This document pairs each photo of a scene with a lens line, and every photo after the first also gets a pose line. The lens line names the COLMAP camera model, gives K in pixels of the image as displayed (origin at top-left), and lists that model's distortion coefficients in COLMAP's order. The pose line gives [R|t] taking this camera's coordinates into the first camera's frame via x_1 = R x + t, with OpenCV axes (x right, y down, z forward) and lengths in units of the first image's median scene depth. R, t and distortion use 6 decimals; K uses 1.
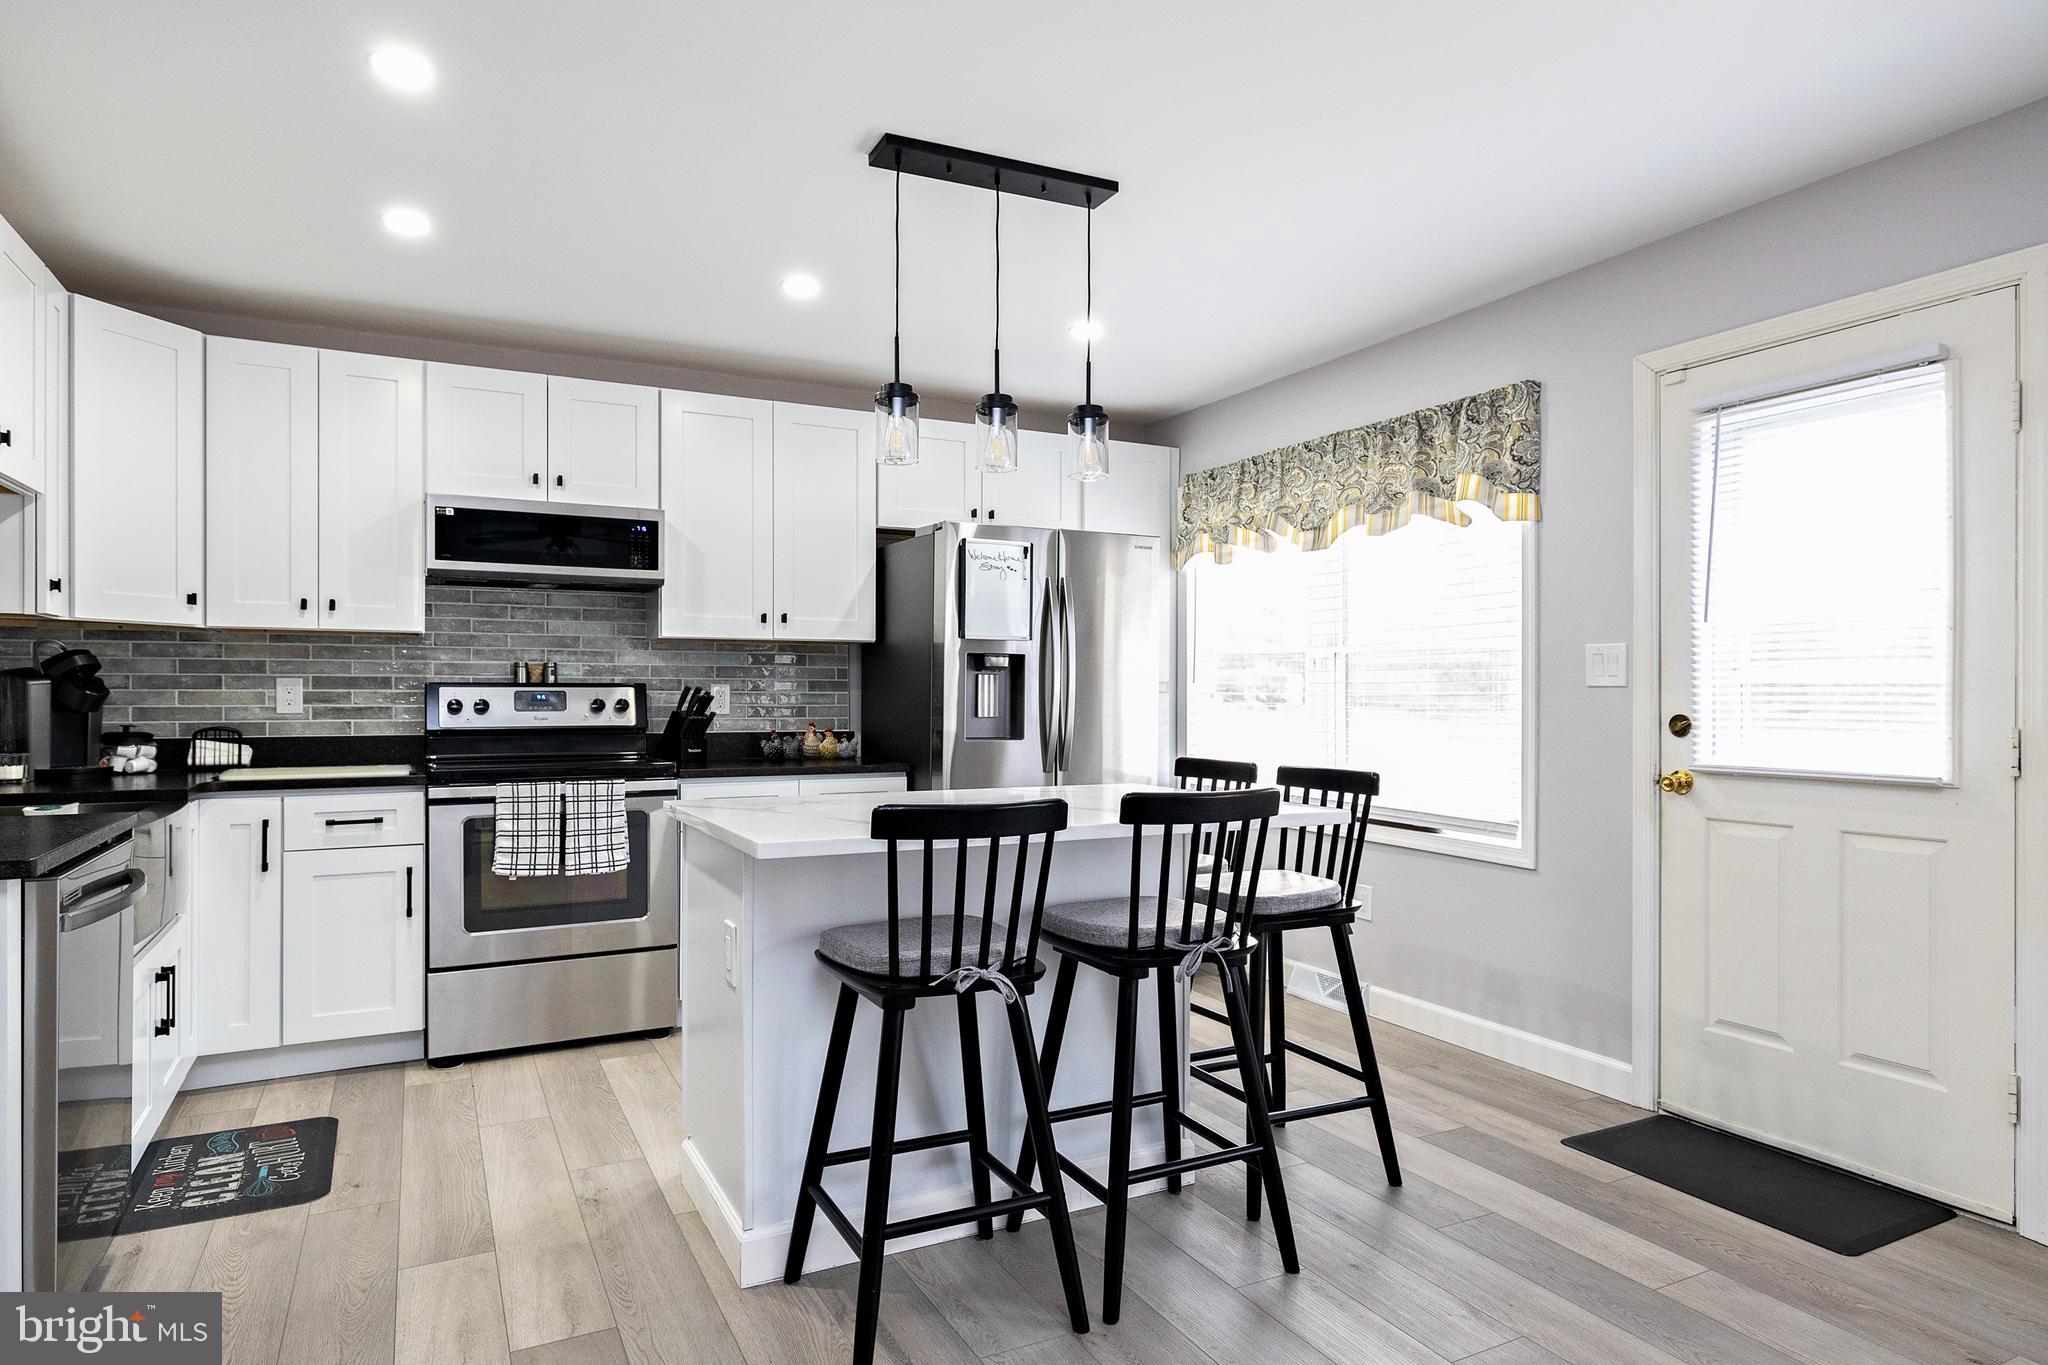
lens RADIAL K [[1167.9, 0, 1011.1], [0, 1167.9, 691.0], [0, 0, 1]] dist [0.001772, 0.000065]
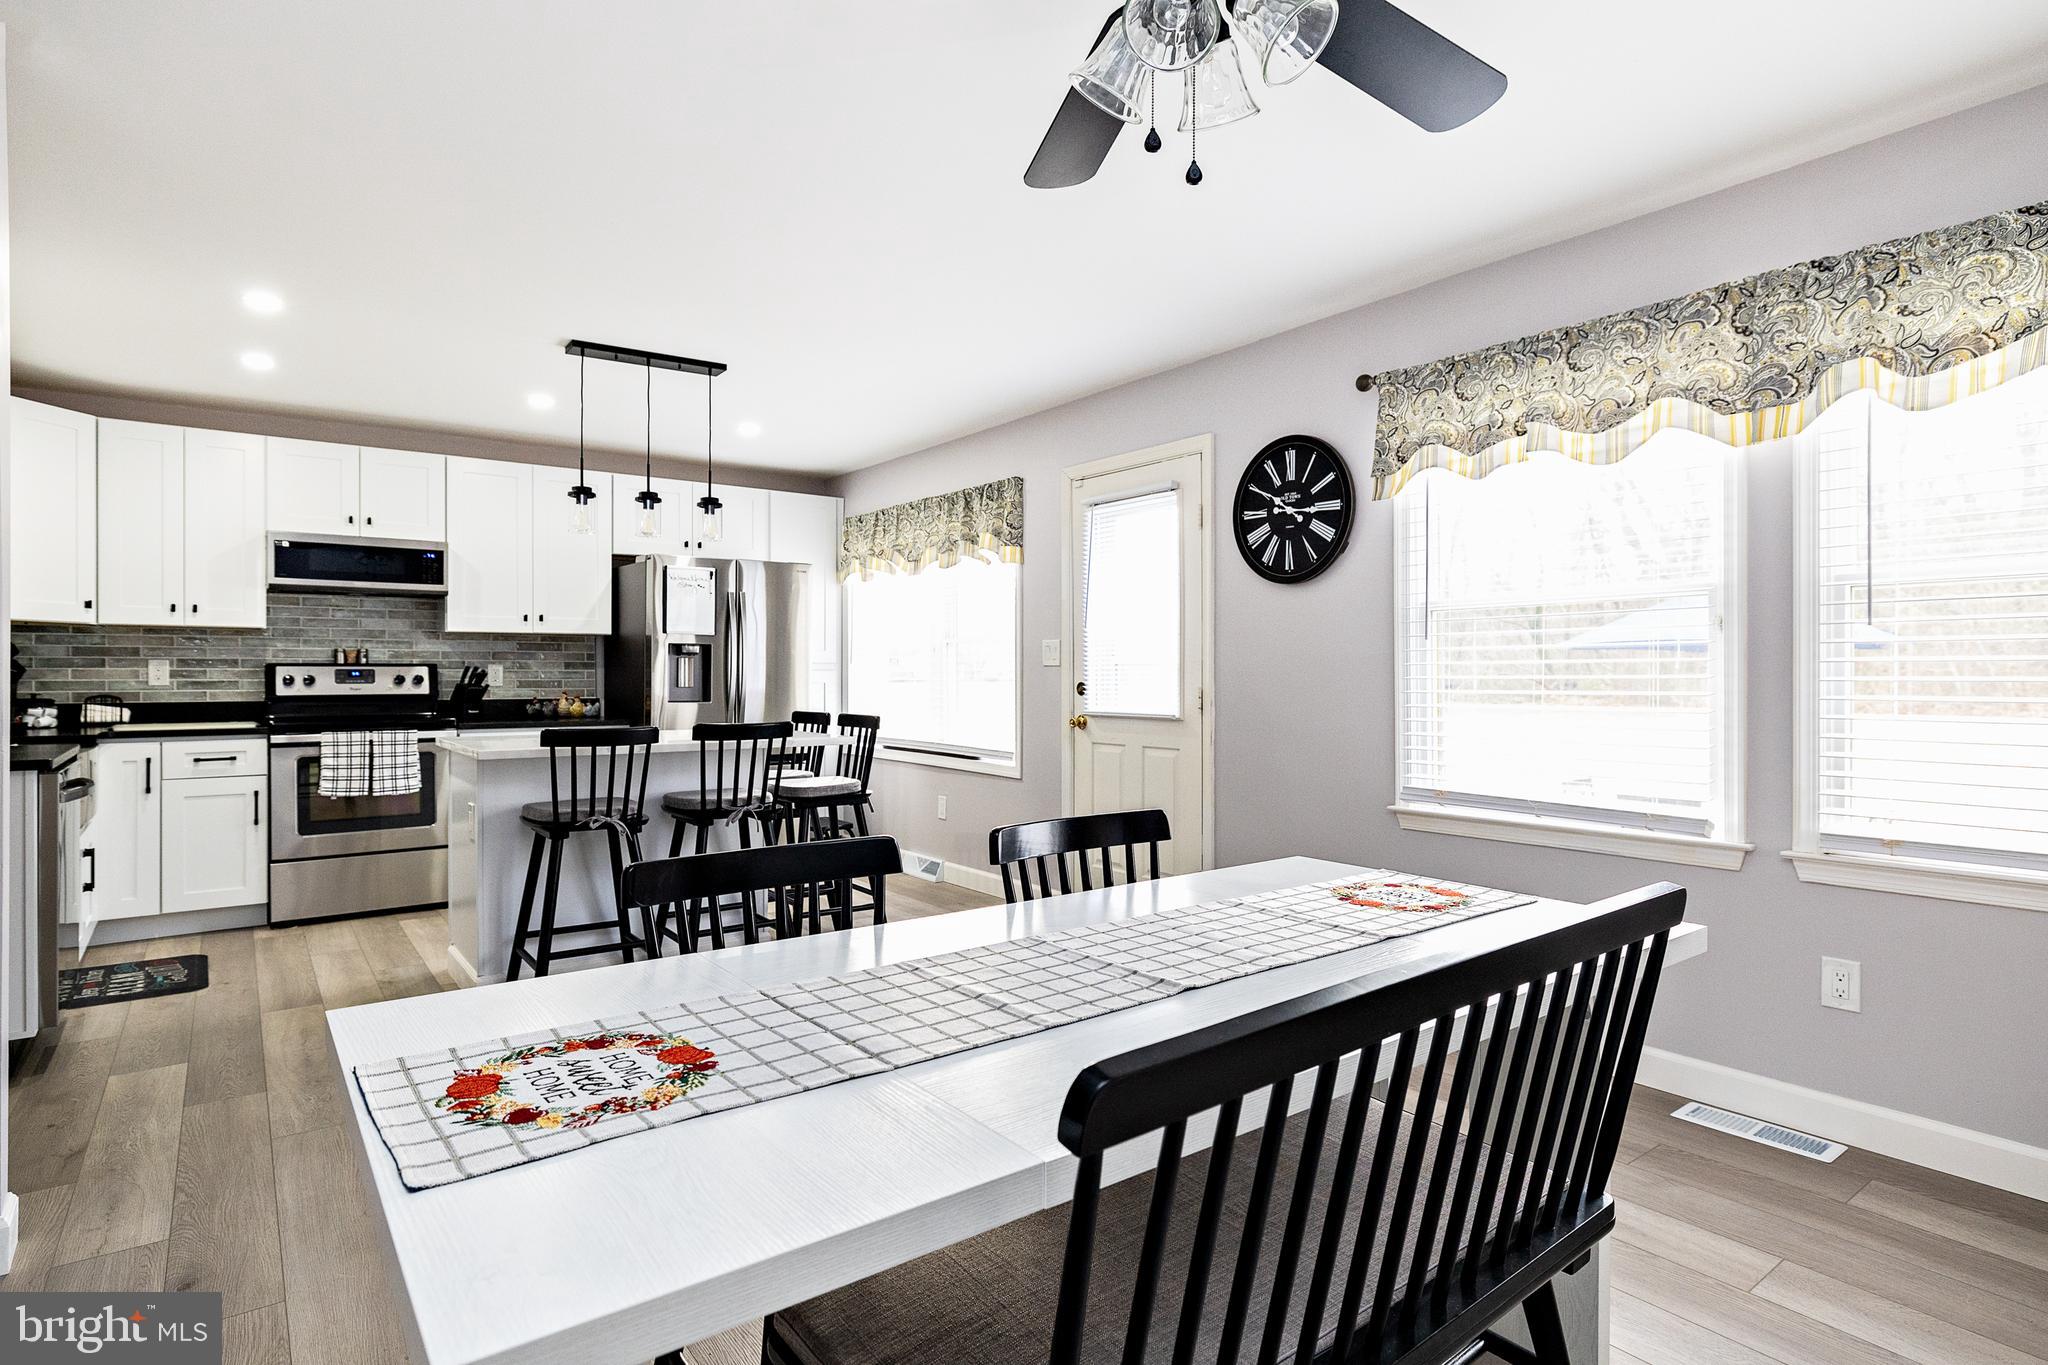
lens RADIAL K [[1057.4, 0, 1001.7], [0, 1057.4, 672.3], [0, 0, 1]] dist [-0.002285, 0.000441]
pose [[0.987092, -0.001085, 0.160151, 0.178769], [0.000815, 0.999998, 0.001750, 0.002243], [-0.160152, -0.001597, 0.987091, -0.419358]]
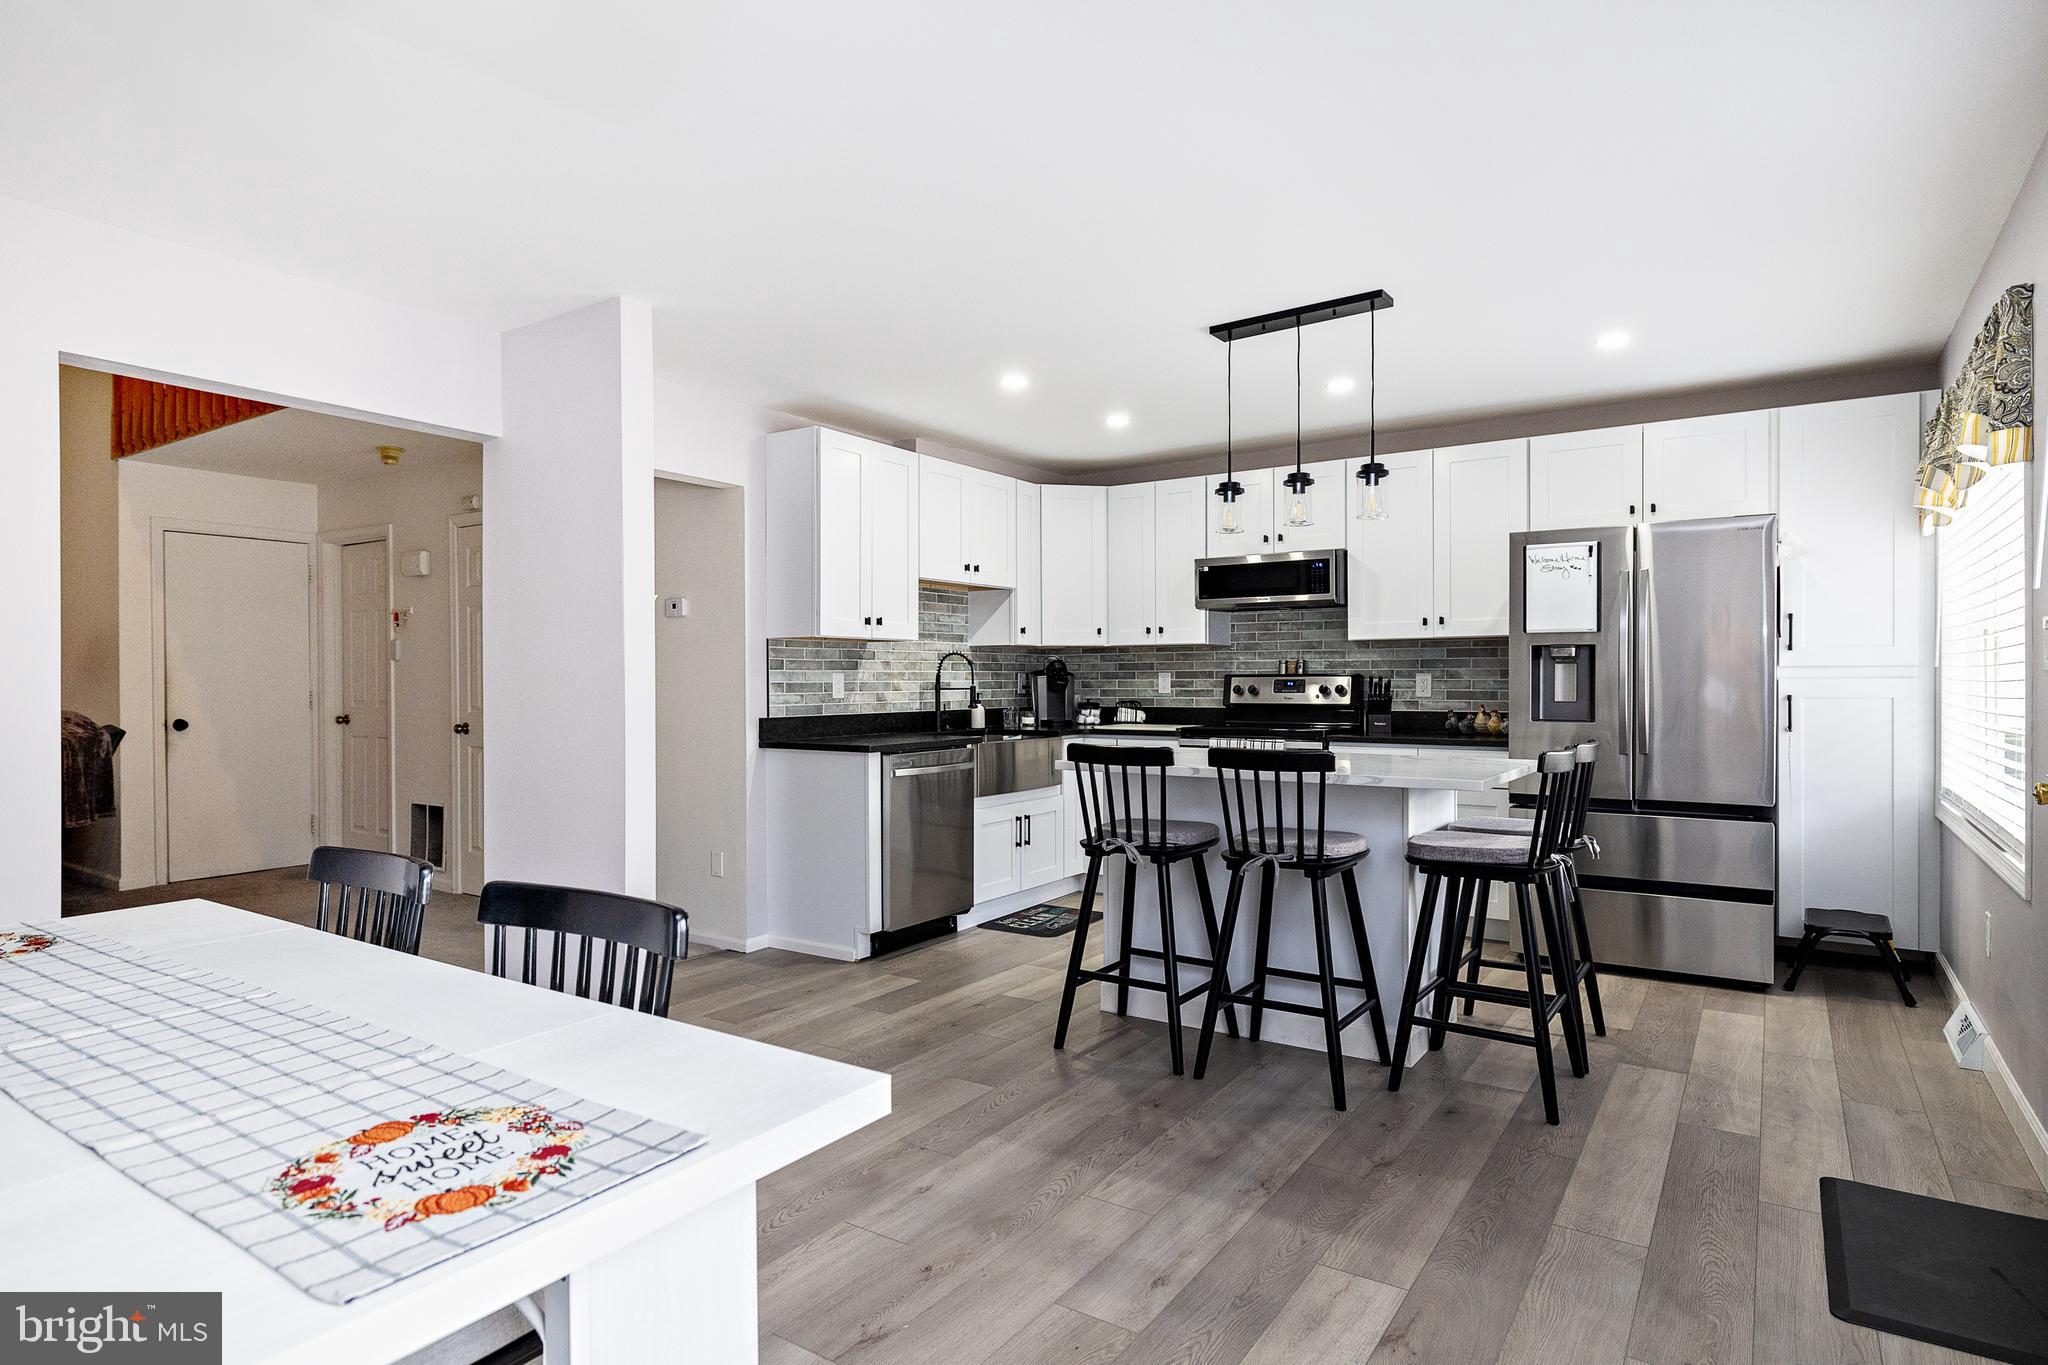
lens RADIAL K [[1097.7, 0, 1024.0], [0, 1097.7, 682.5], [0, 0, 1]] dist [0.000582, 0.000265]
pose [[0.480798, -0.000624, -0.876831, 0.733208], [0.007098, 0.999970, 0.003181, -0.003518], [0.876802, -0.007753, 0.480788, 0.047516]]
